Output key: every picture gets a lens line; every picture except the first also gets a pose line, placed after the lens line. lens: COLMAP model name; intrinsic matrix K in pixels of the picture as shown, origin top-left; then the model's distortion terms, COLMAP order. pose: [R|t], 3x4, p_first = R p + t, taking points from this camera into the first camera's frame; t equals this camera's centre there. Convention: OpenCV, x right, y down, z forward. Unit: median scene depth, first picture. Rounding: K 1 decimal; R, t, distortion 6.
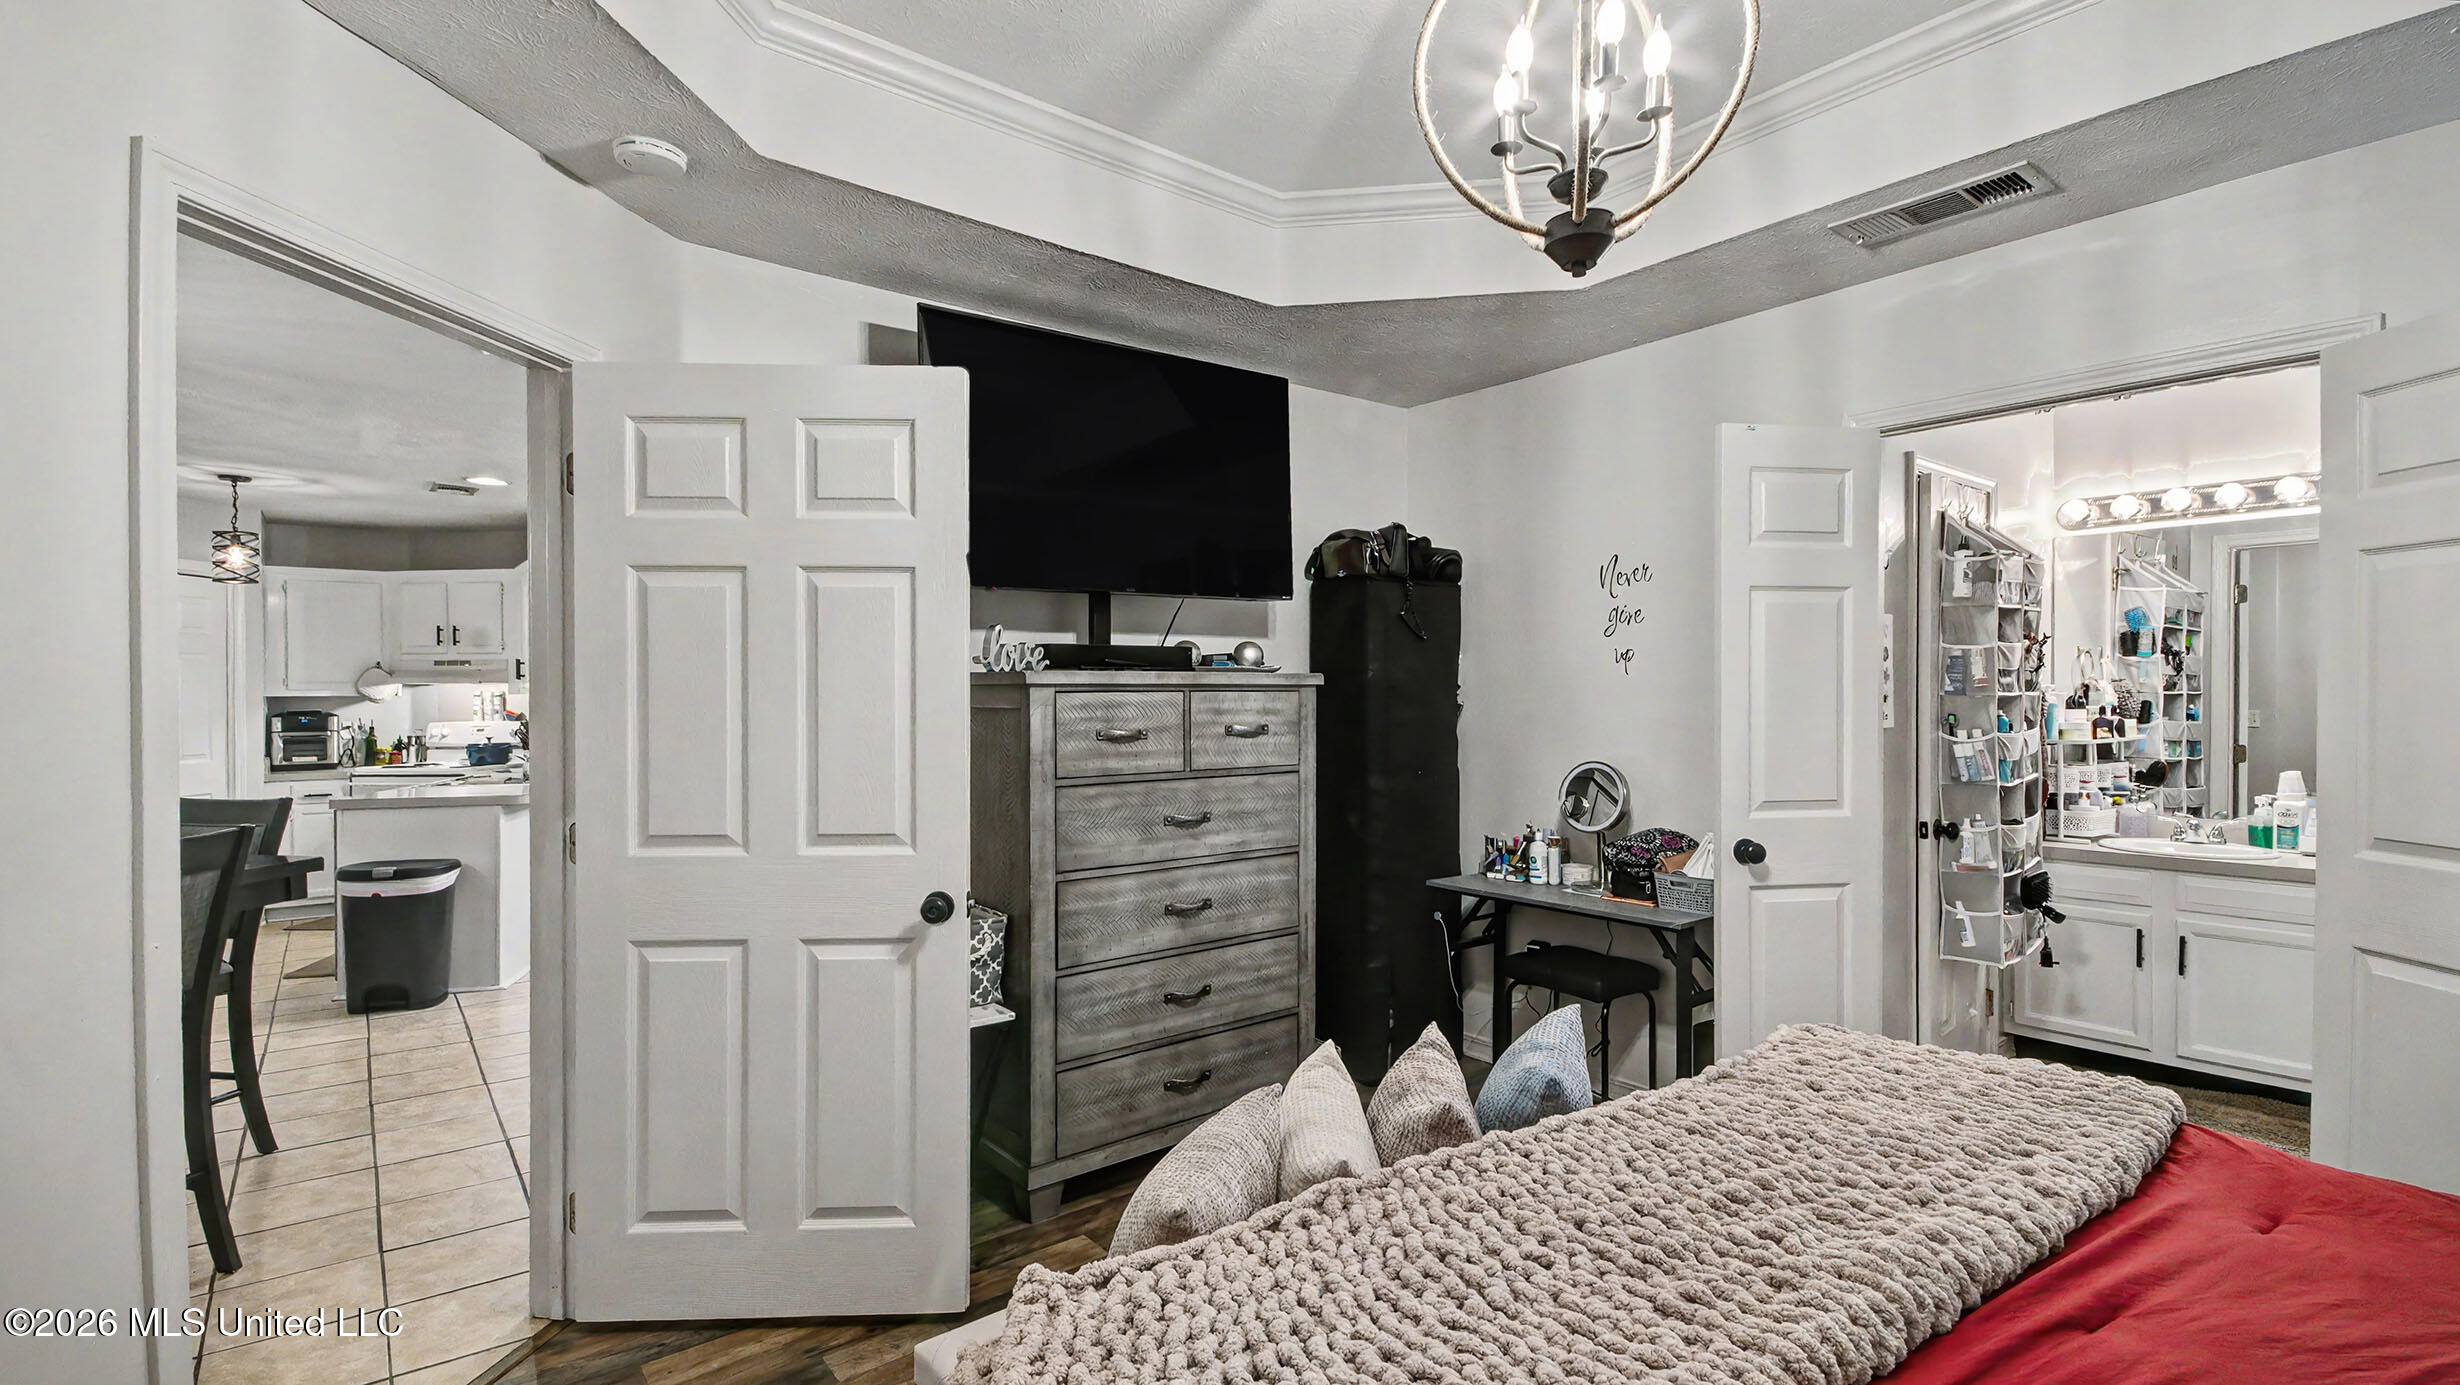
lens RADIAL K [[1104.6, 0, 1215.2], [0, 1104.6, 698.9], [0, 0, 1]] dist [0.039333, 0.000348]
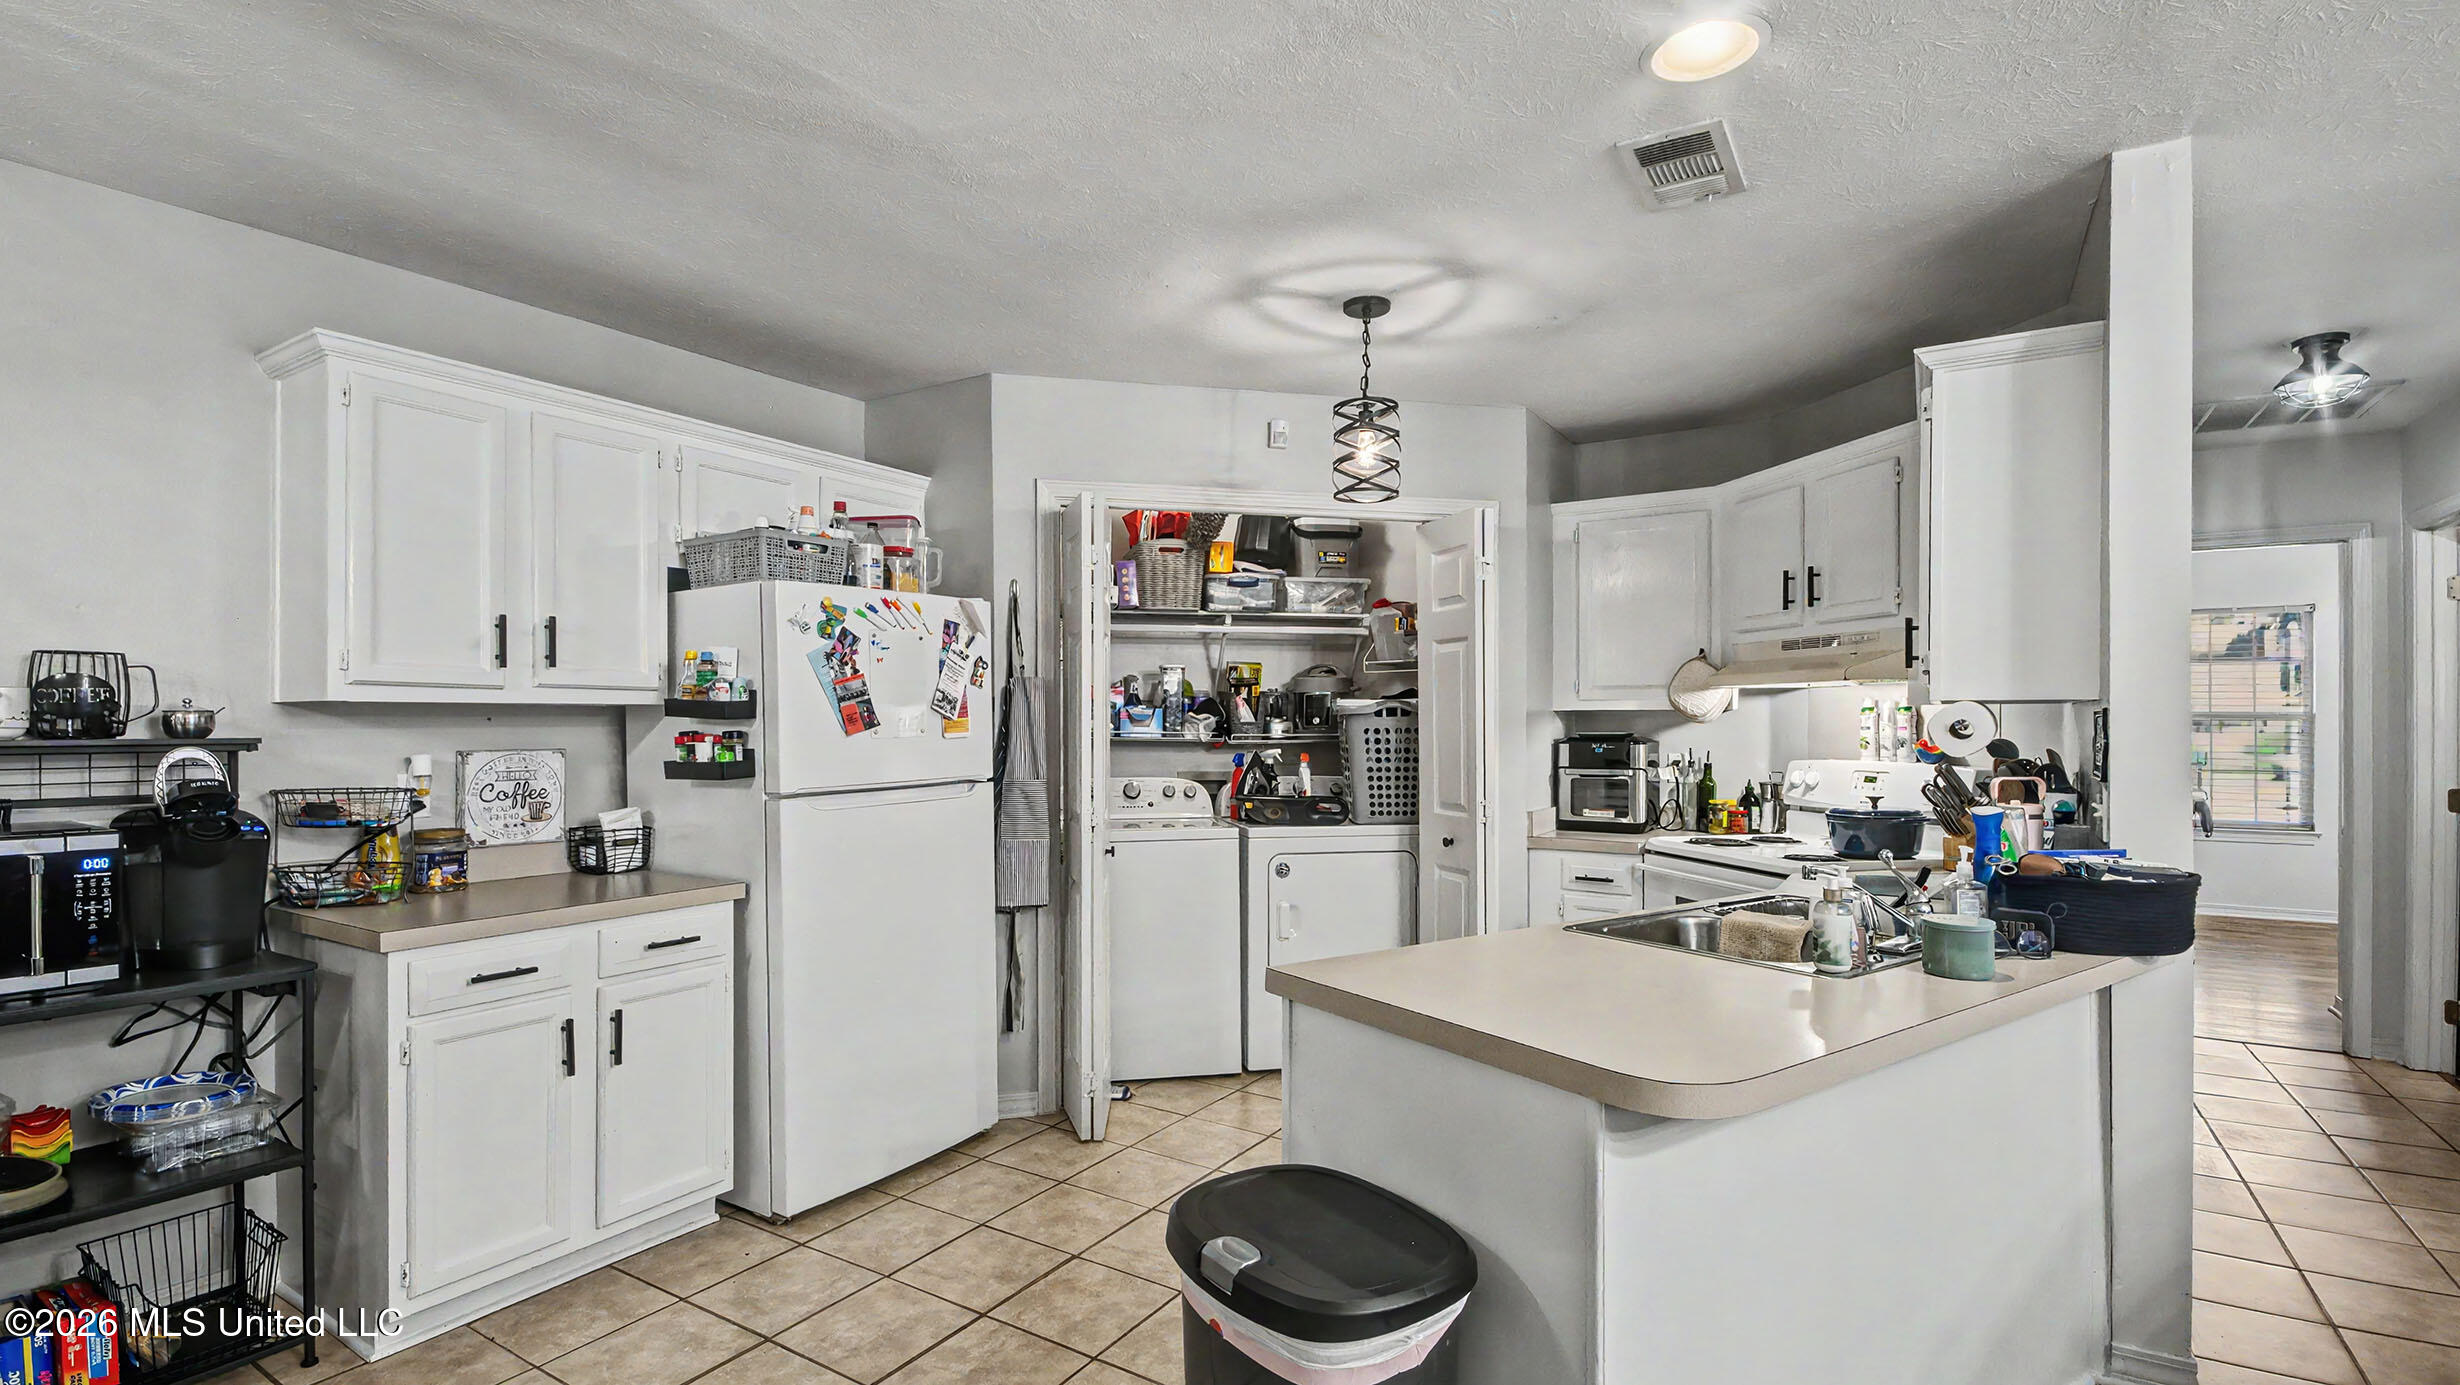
lens RADIAL K [[1138.9, 0, 1172.9], [0, 1138.9, 720.9], [0, 0, 1]] dist [0.015860, 0.000263]
pose [[0.308696, 0.003757, -0.951153, -0.281469], [-0.010469, 0.999945, 0.000552, 0.005388], [0.951103, 0.009787, 0.308718, 0.573311]]
